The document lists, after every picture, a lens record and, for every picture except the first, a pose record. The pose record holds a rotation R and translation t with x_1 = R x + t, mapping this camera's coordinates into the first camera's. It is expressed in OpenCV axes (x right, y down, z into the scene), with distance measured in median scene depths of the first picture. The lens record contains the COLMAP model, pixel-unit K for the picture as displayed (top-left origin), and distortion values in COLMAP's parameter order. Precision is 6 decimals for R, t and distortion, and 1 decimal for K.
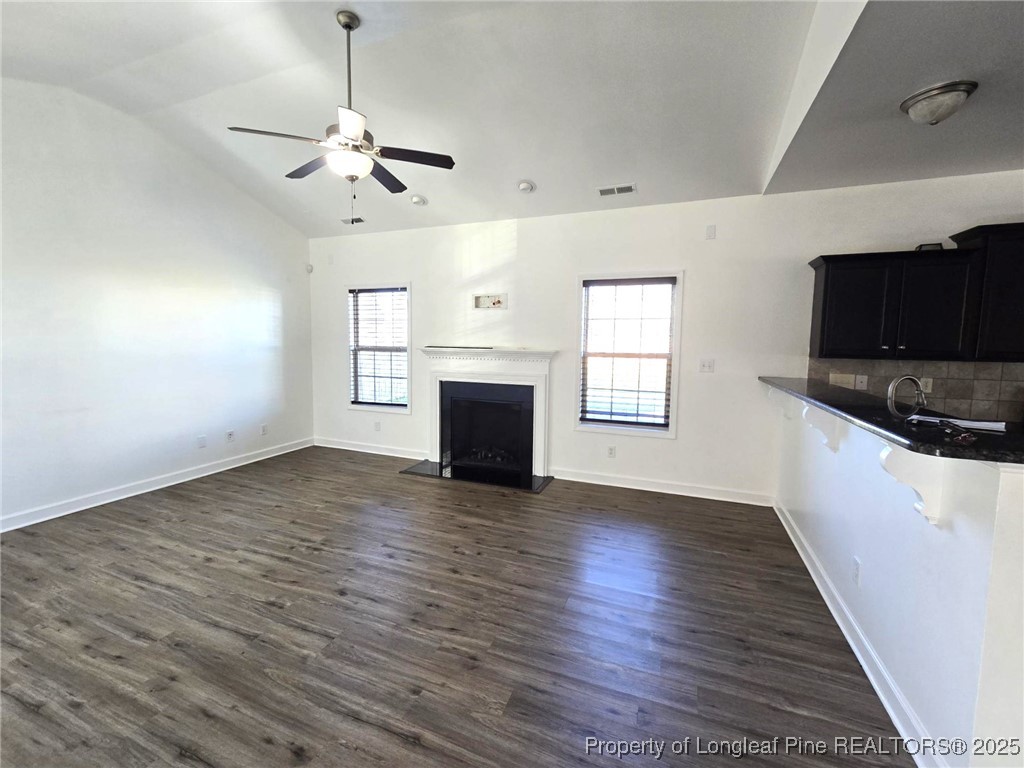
lens RADIAL K [[415.4, 0, 494.0], [0, 415.4, 376.0], [0, 0, 1]] dist [-0.002733, 0.000220]
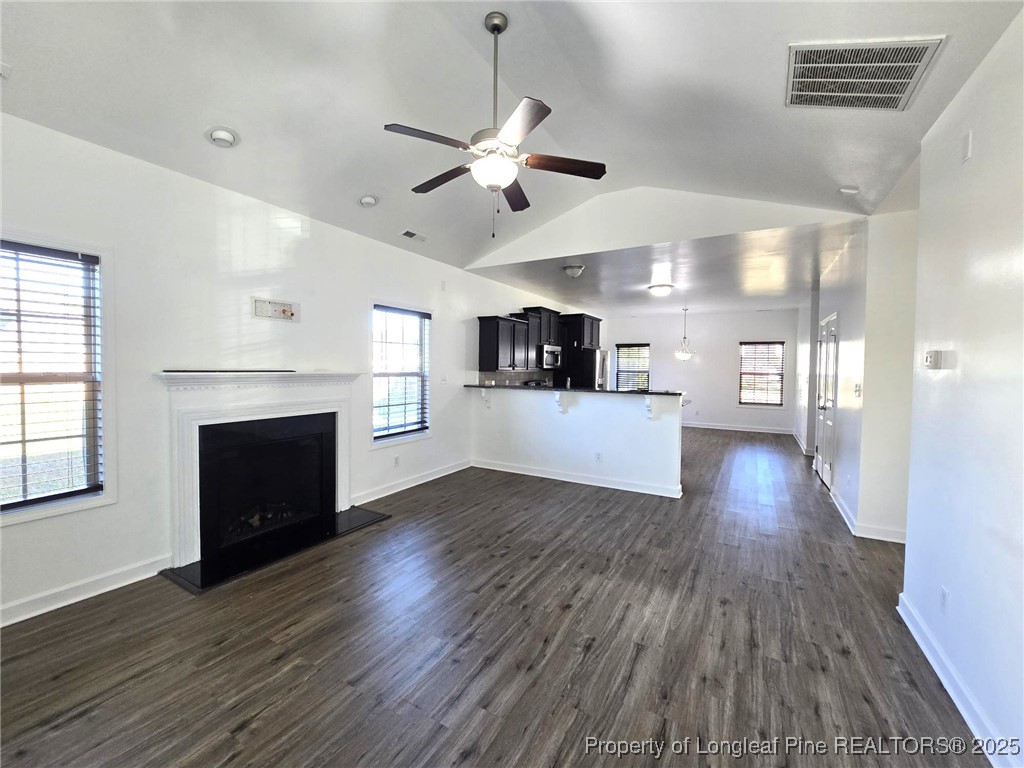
lens RADIAL K [[415.4, 0, 507.2], [0, 415.4, 378.0], [0, 0, 1]] dist [-0.002733, 0.000220]
pose [[0.157462, -0.038870, 0.986760, -0.910890], [0.073341, 0.996926, 0.027567, -0.058503], [-0.984798, 0.068029, 0.159828, 0.615524]]
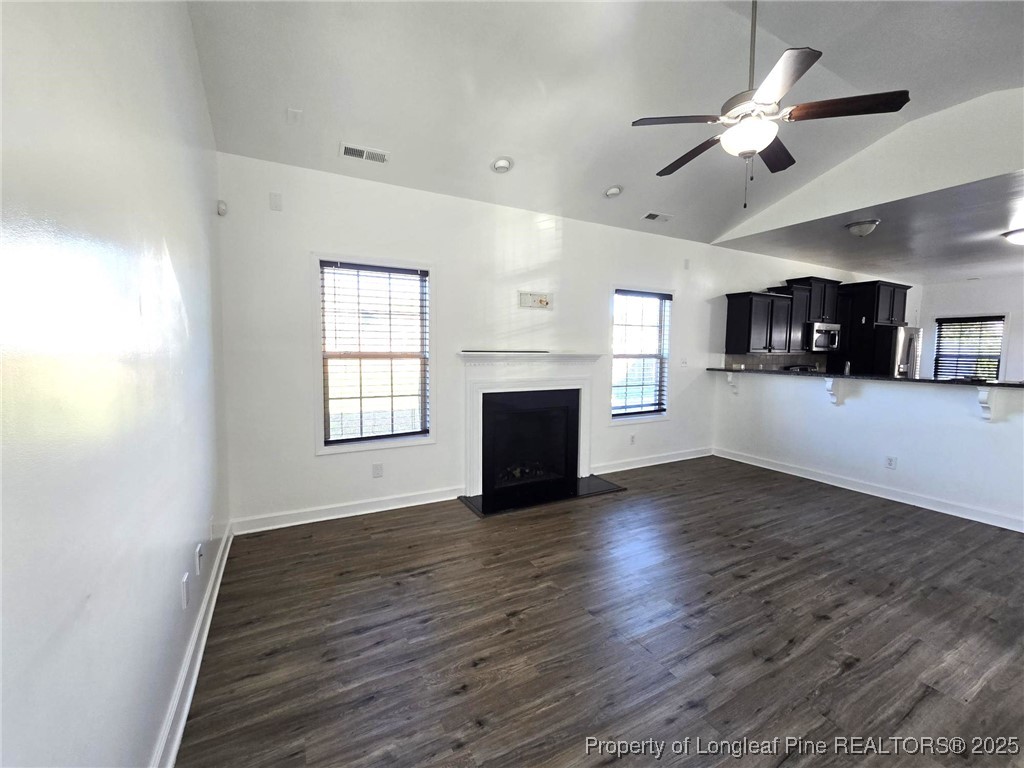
lens RADIAL K [[415.4, 0, 509.9], [0, 415.4, 379.0], [0, 0, 1]] dist [-0.002733, 0.000220]
pose [[0.650061, -0.063555, 0.757219, -0.968854], [0.062735, 0.997583, 0.029873, -0.050775], [-0.757288, 0.028085, 0.652477, 0.595631]]
